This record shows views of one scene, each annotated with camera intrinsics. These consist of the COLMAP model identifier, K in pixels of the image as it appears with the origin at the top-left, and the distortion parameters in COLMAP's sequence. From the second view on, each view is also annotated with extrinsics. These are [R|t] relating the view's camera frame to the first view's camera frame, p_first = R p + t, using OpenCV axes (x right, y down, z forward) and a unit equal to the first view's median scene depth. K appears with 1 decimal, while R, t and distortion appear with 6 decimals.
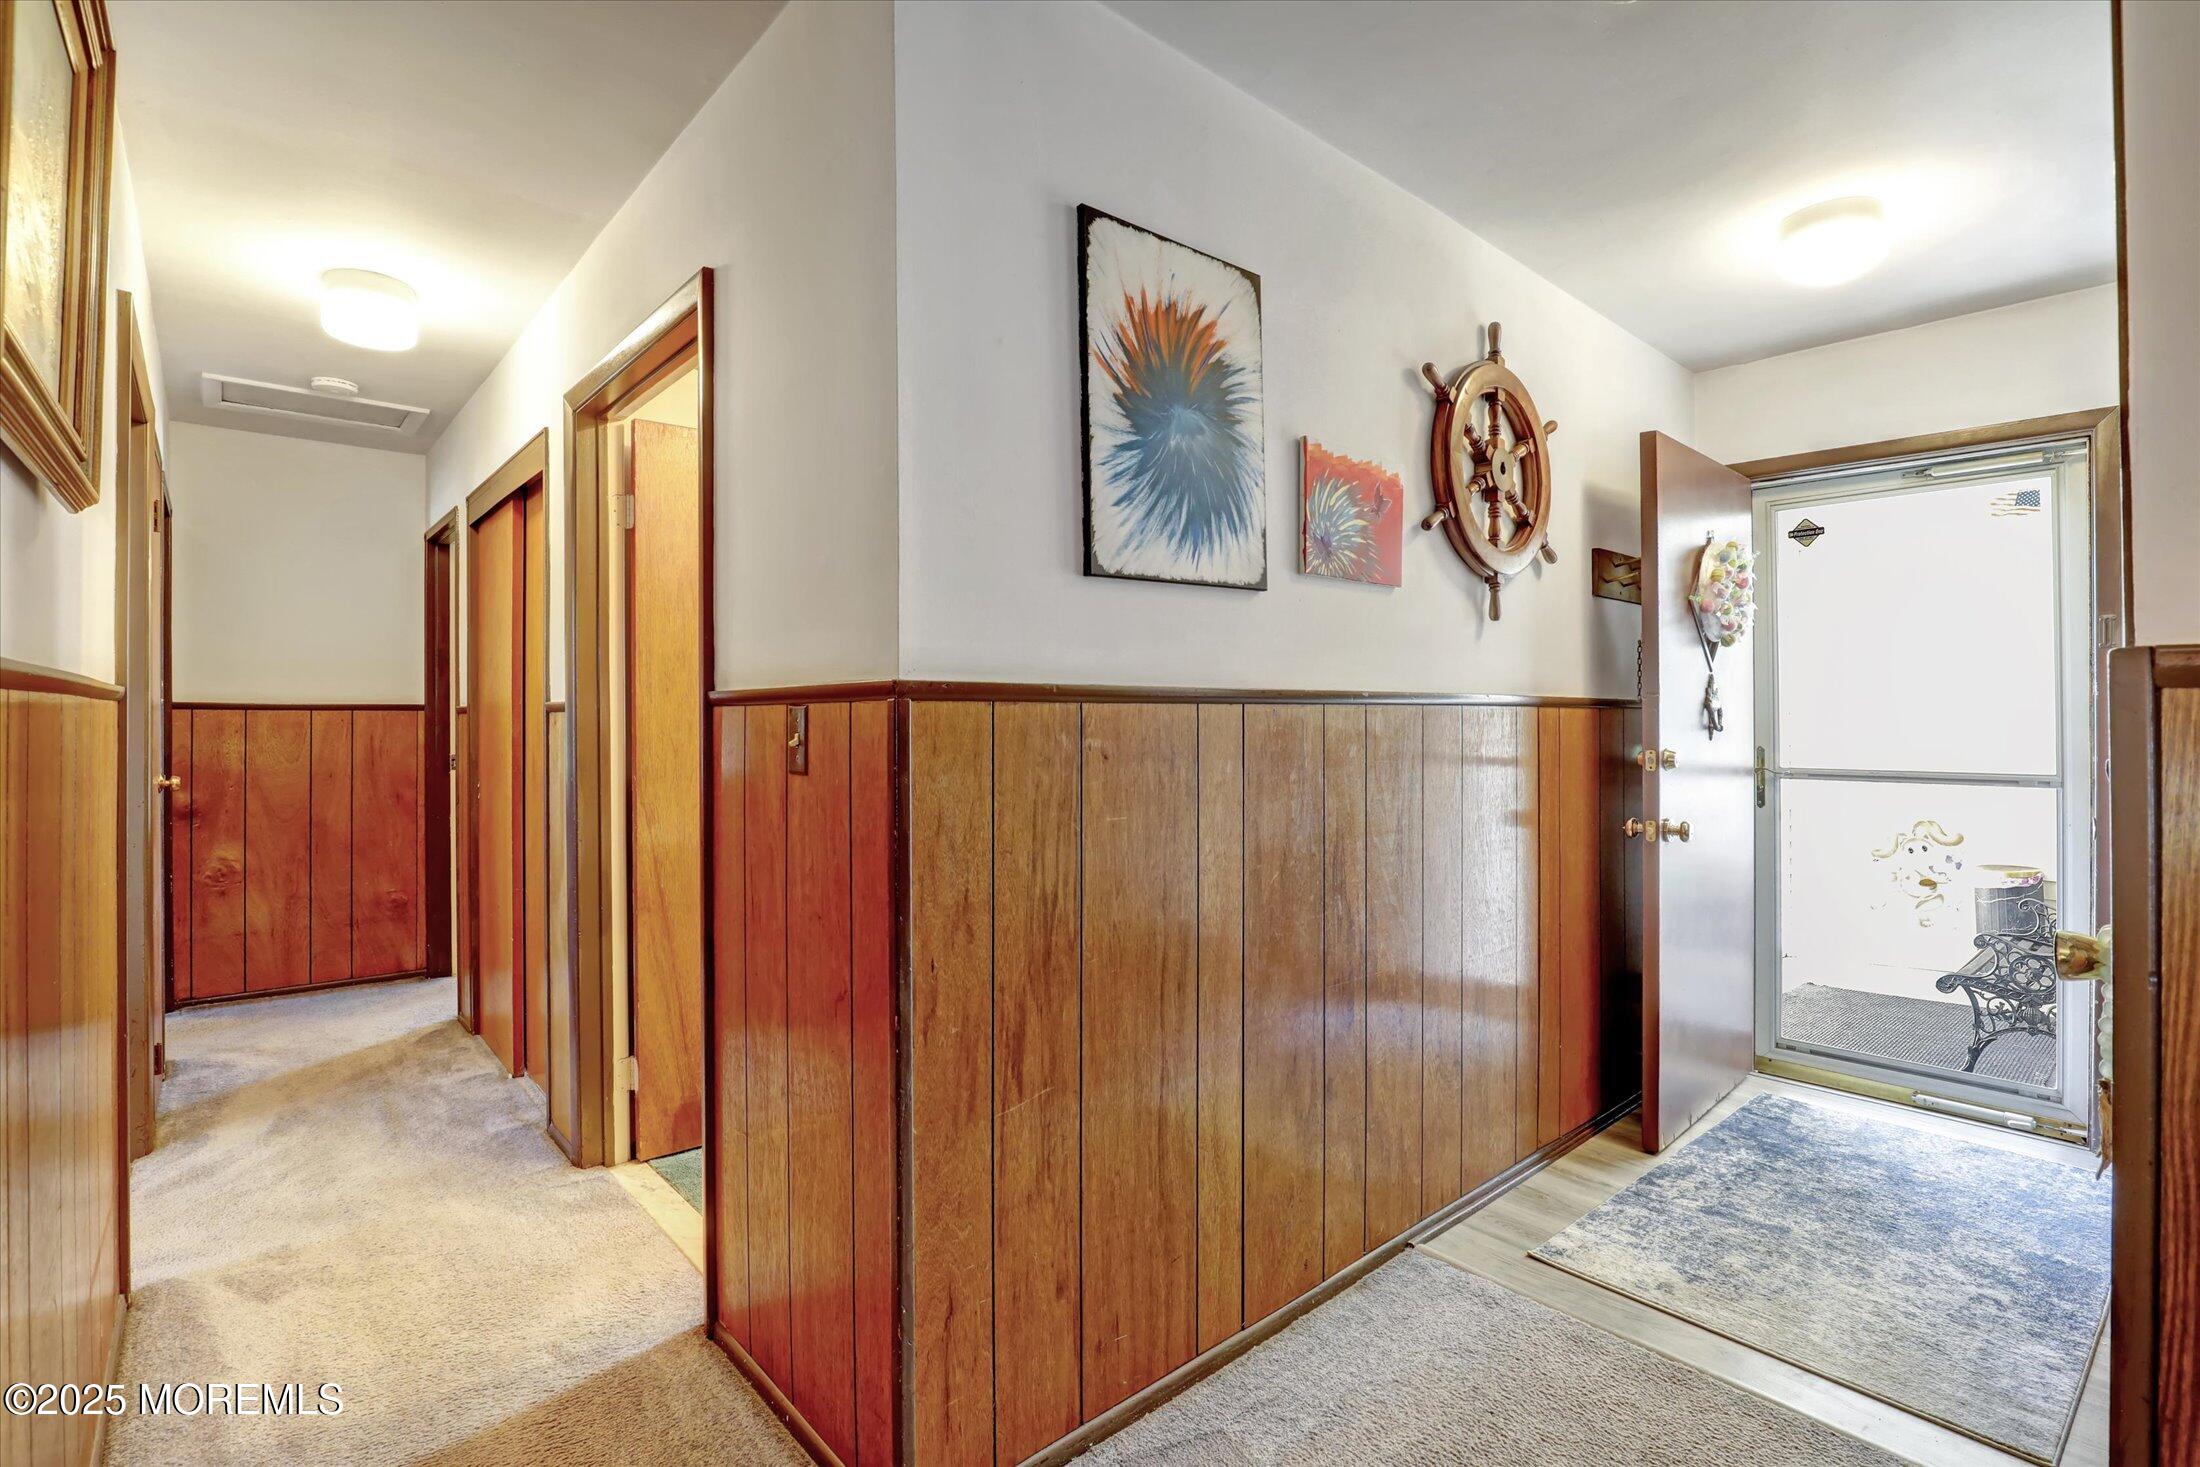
lens RADIAL K [[1013.5, 0, 1091.5], [0, 1013.5, 723.2], [0, 0, 1]] dist [-0.030318, 0.001915]
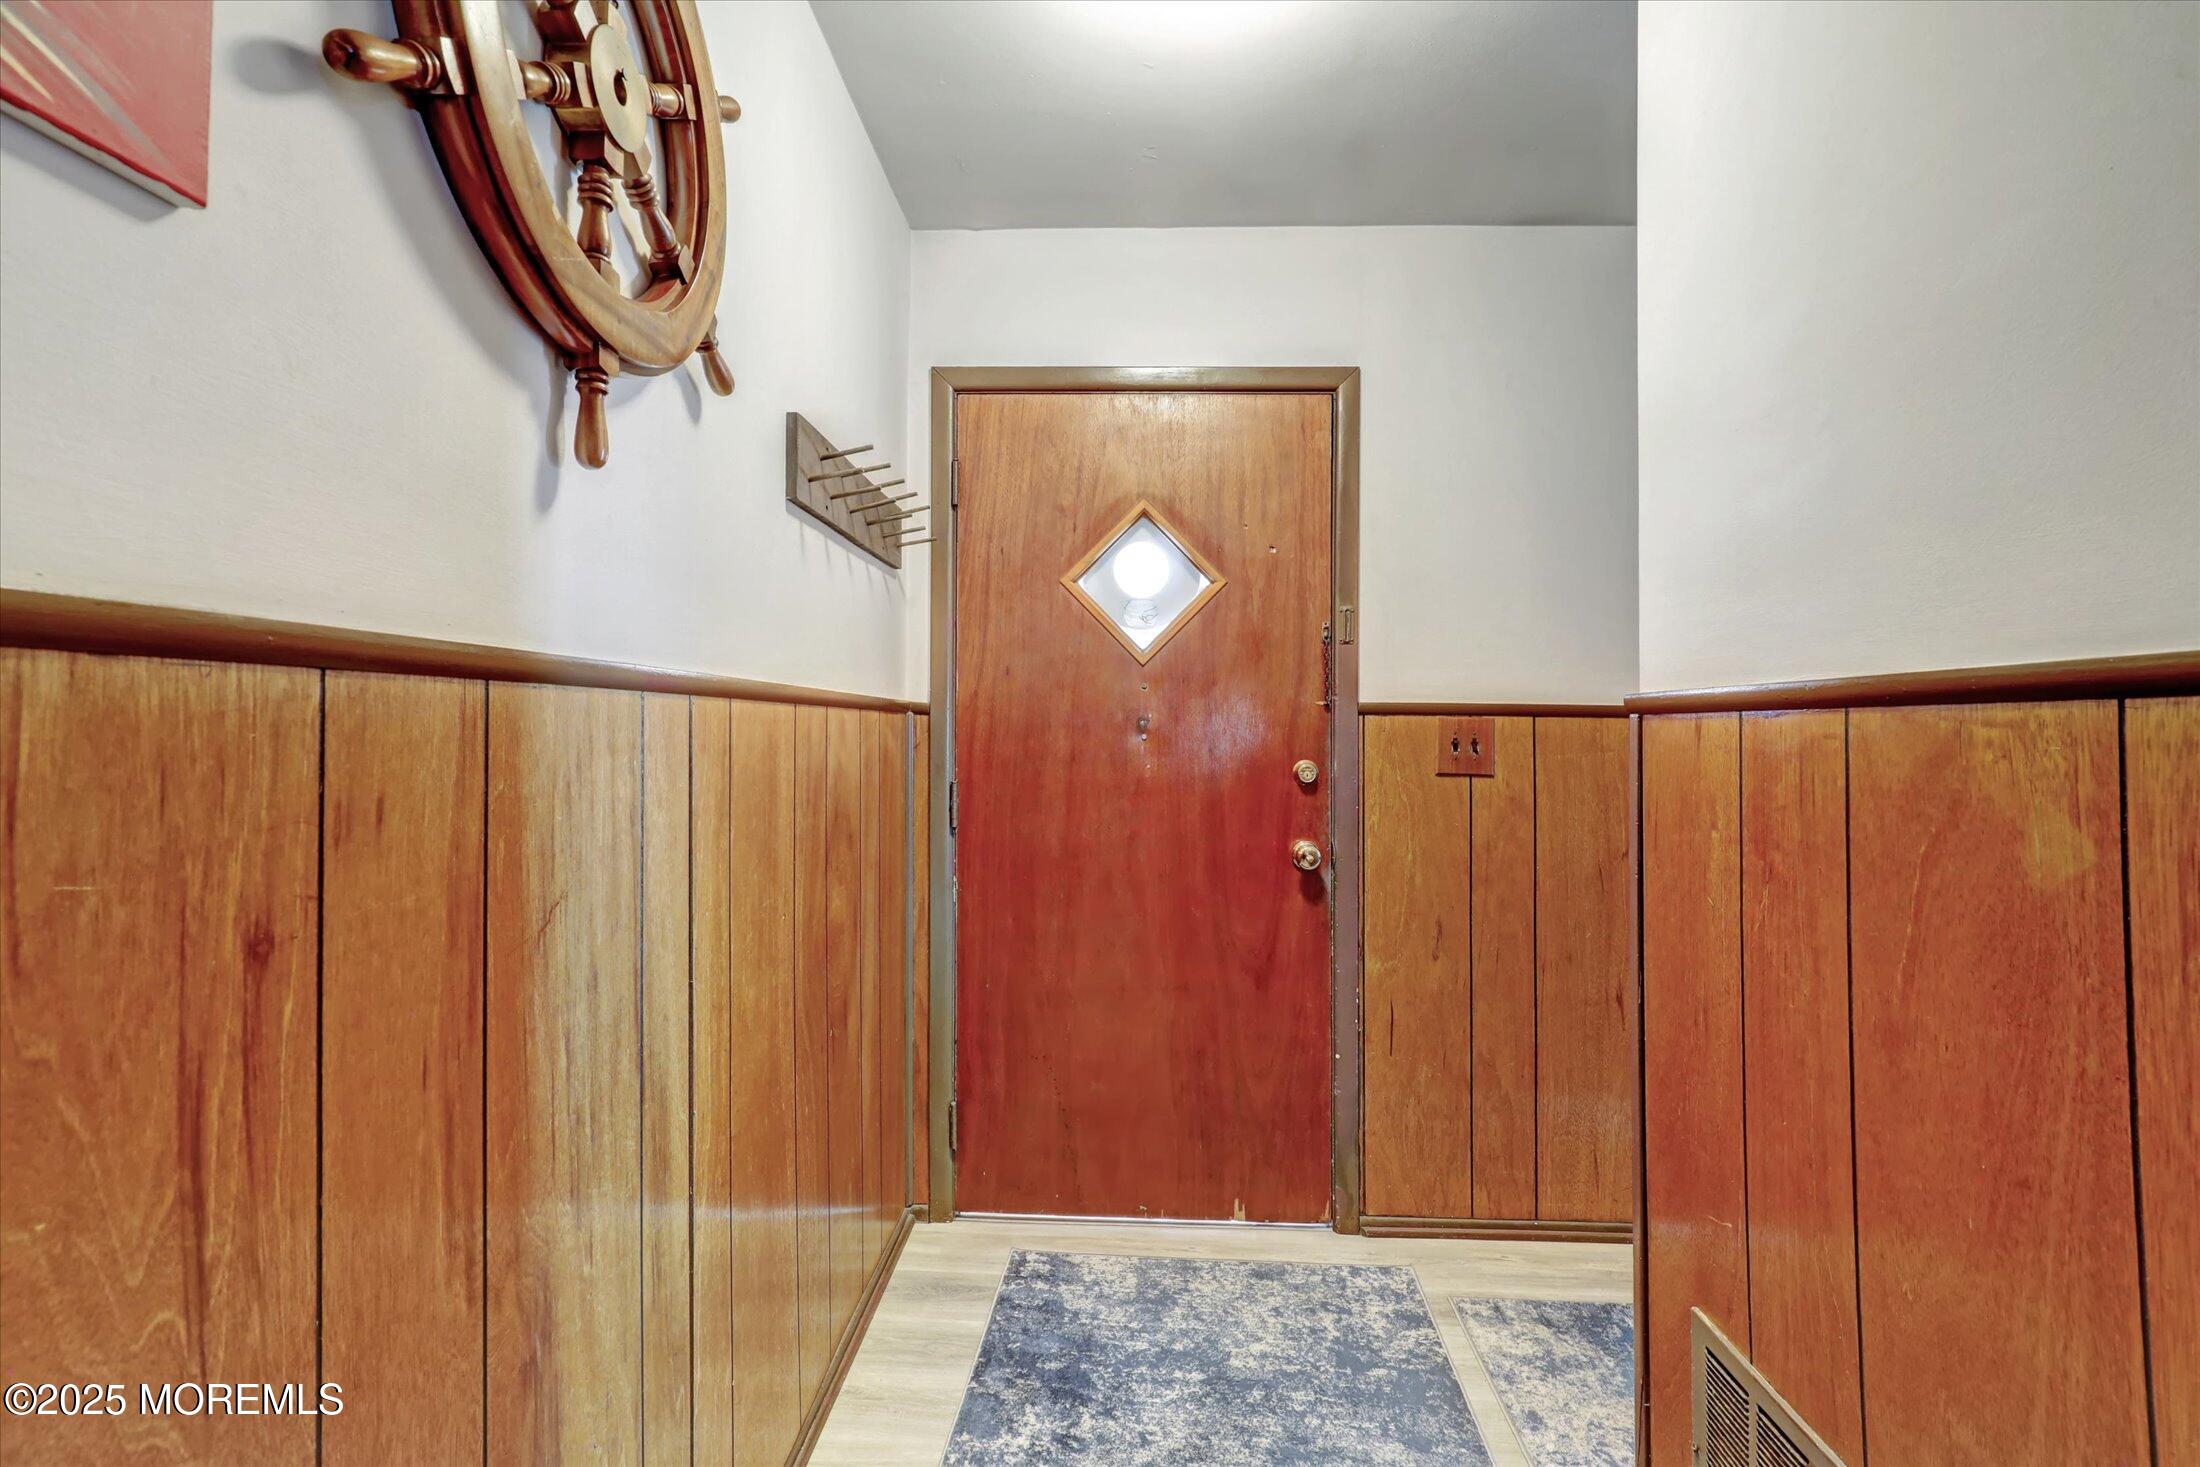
lens RADIAL K [[1013.5, 0, 1096.8], [0, 1013.5, 723.9], [0, 0, 1]] dist [-0.030318, 0.001915]
pose [[0.685511, -0.003585, 0.728053, 0.243477], [0.000443, 0.999990, 0.004508, -0.004650], [-0.728062, -0.002768, 0.685506, 0.574299]]
